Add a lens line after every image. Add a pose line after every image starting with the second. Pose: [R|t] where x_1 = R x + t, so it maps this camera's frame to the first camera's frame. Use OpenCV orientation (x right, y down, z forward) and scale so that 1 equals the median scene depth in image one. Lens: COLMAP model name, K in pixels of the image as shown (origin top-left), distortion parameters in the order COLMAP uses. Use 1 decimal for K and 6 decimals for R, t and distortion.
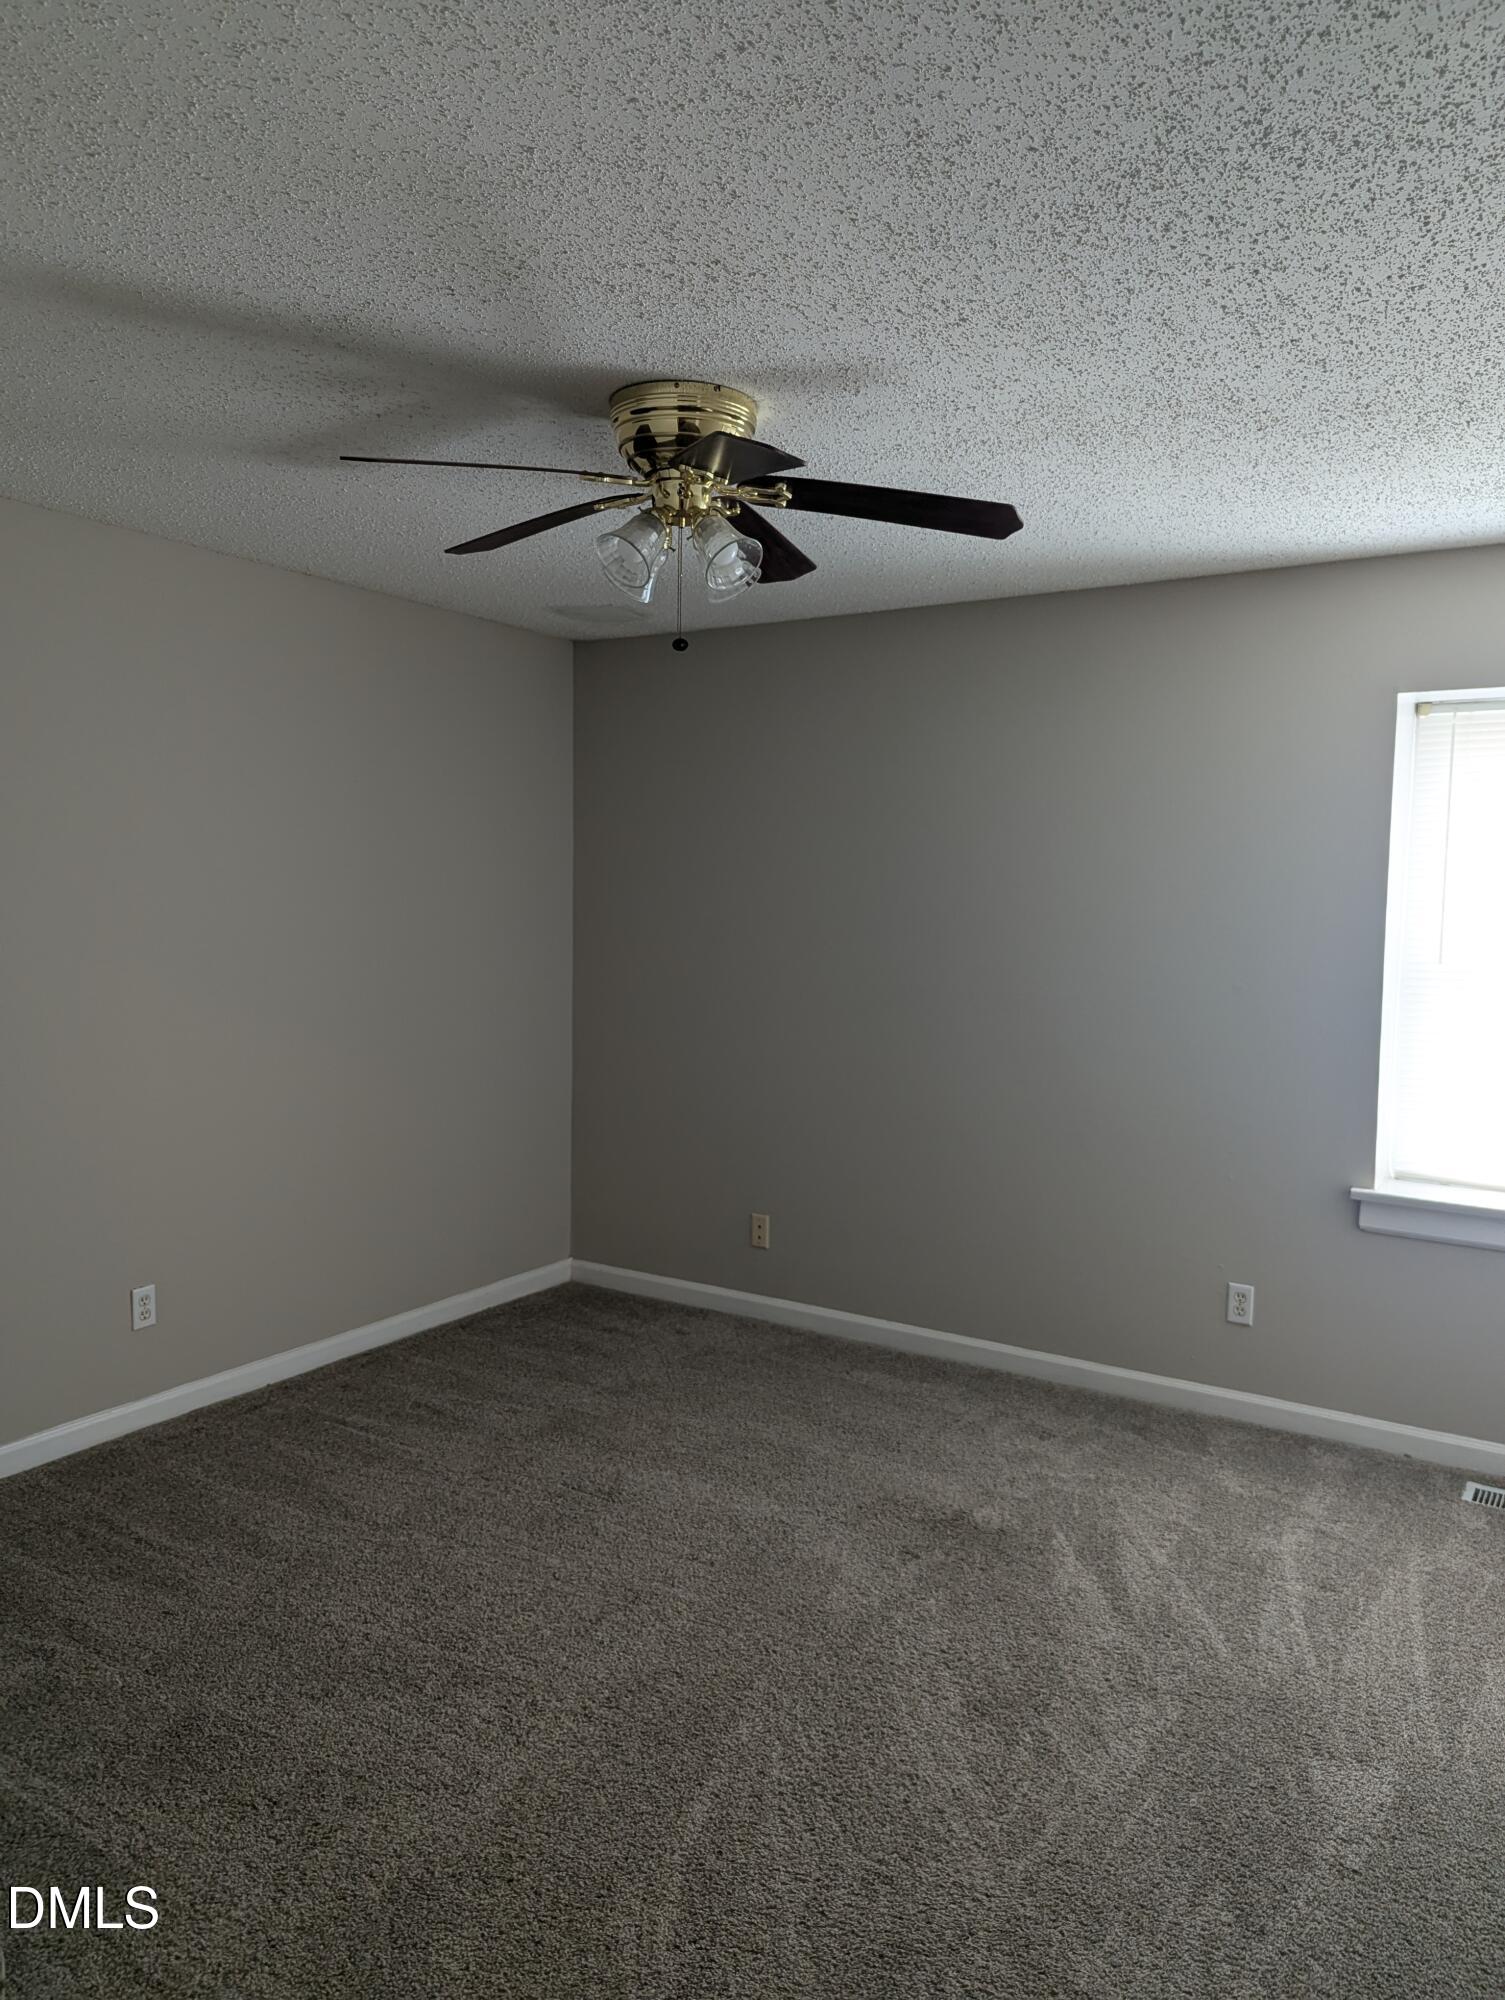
lens RADIAL K [[1412.4, 0, 749.4], [0, 1412.4, 995.1], [0, 0, 1]] dist [0.059275, -0.057641]
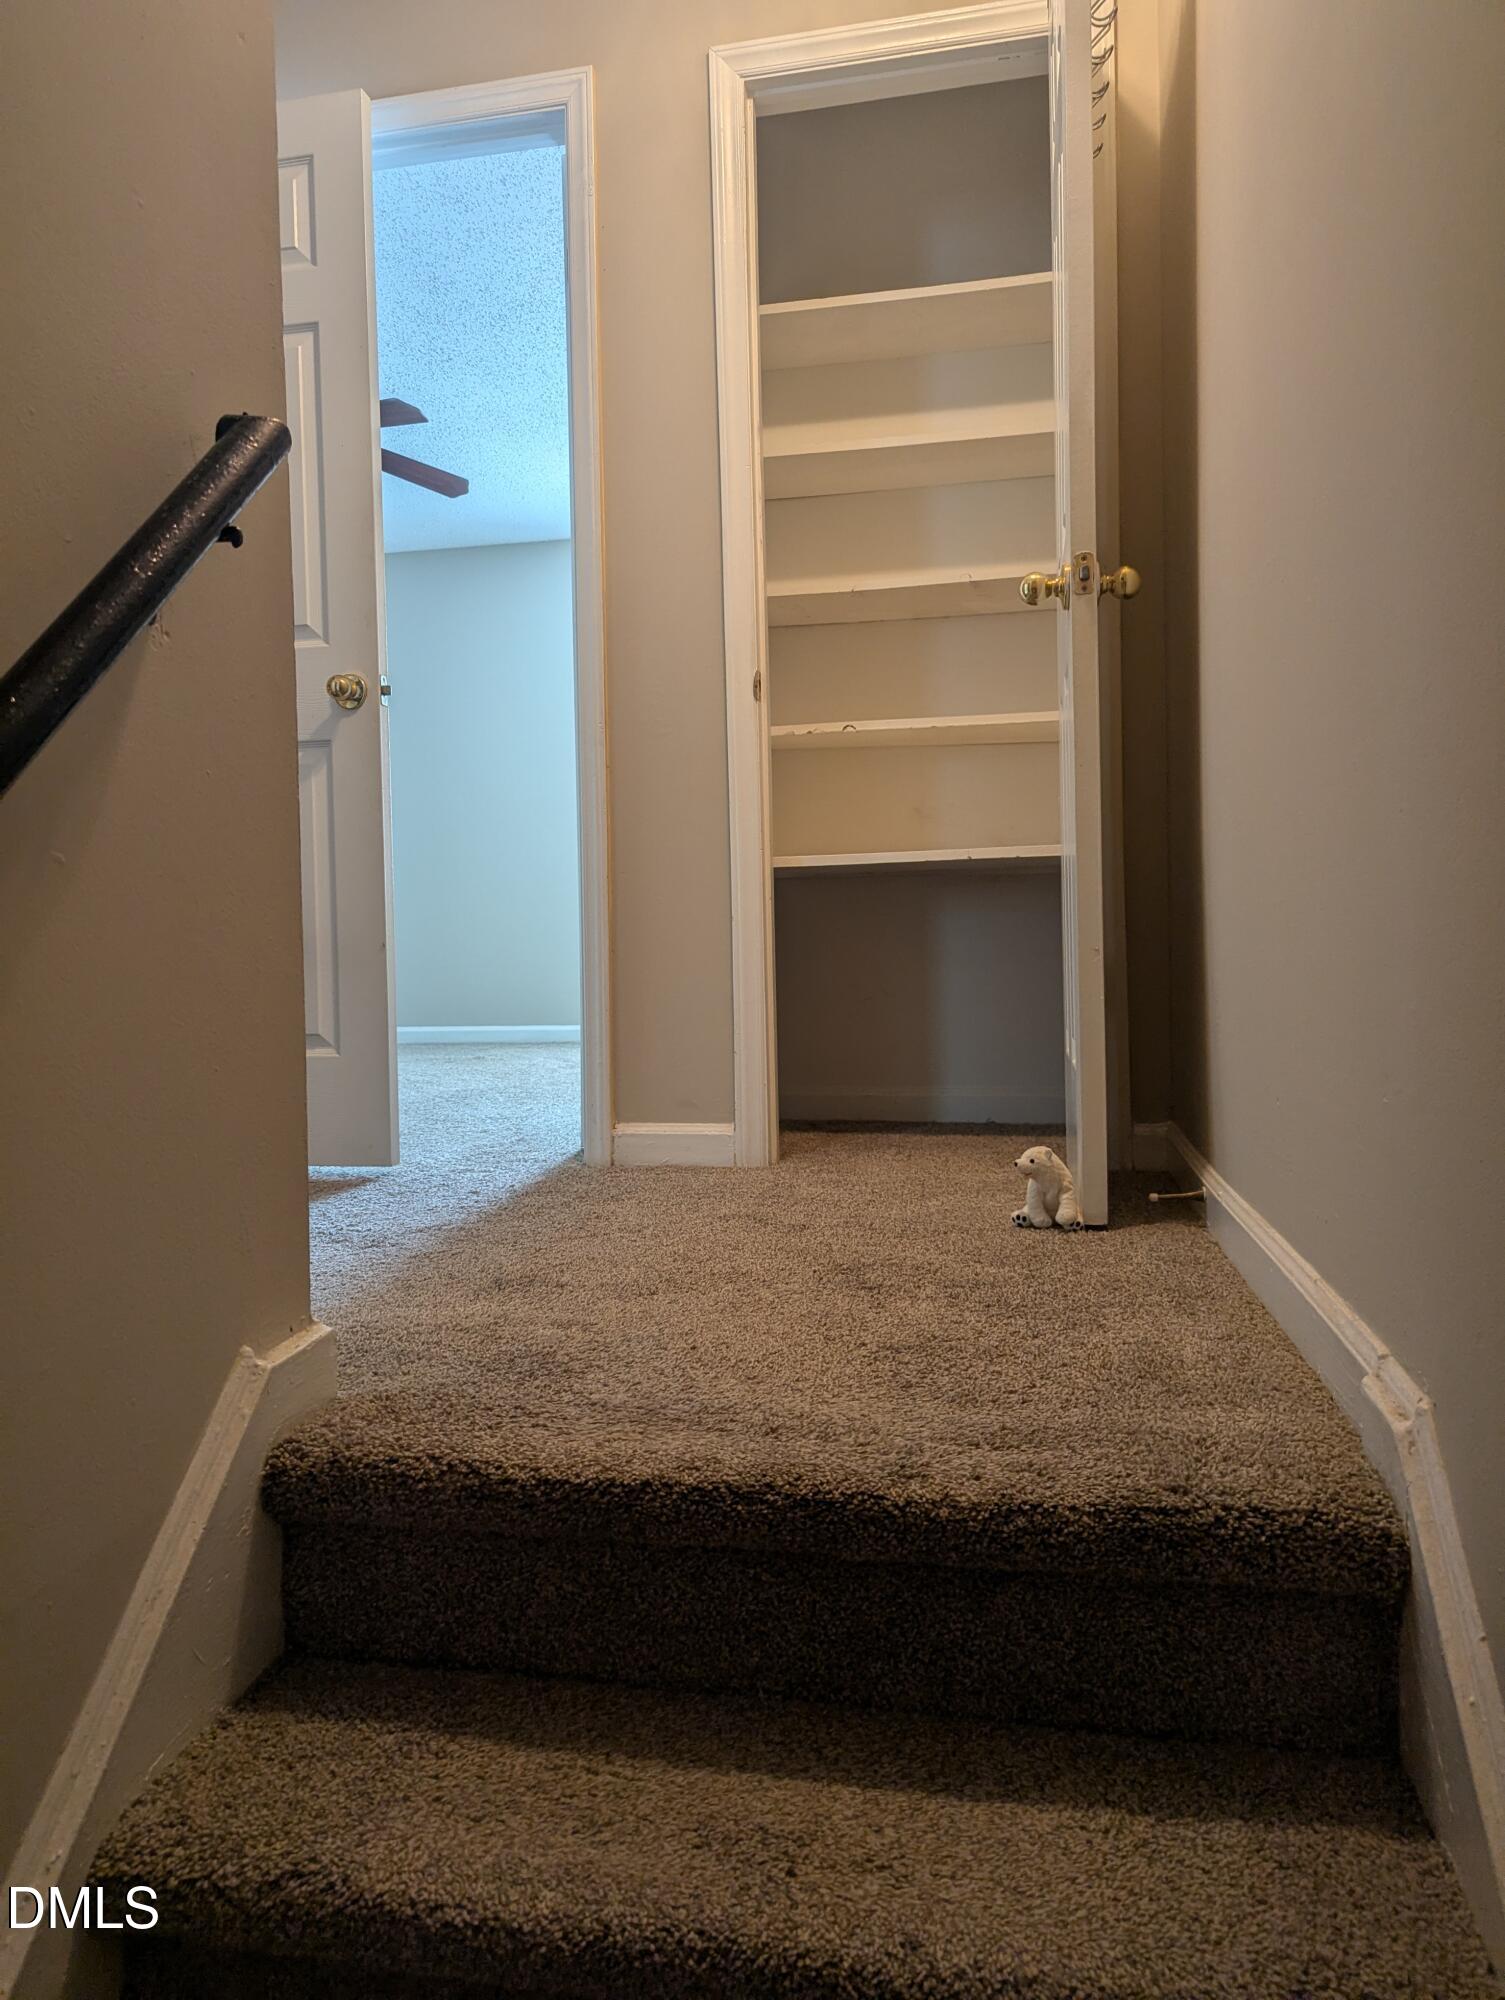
lens RADIAL K [[1412.4, 0, 748.6], [0, 1412.4, 1004.3], [0, 0, 1]] dist [0.059275, -0.057641]
pose [[0.931329, -0.044819, 0.361411, -0.205054], [0.061150, 0.997554, -0.033870, 0.483498], [-0.359009, 0.053644, 0.931791, -0.900460]]
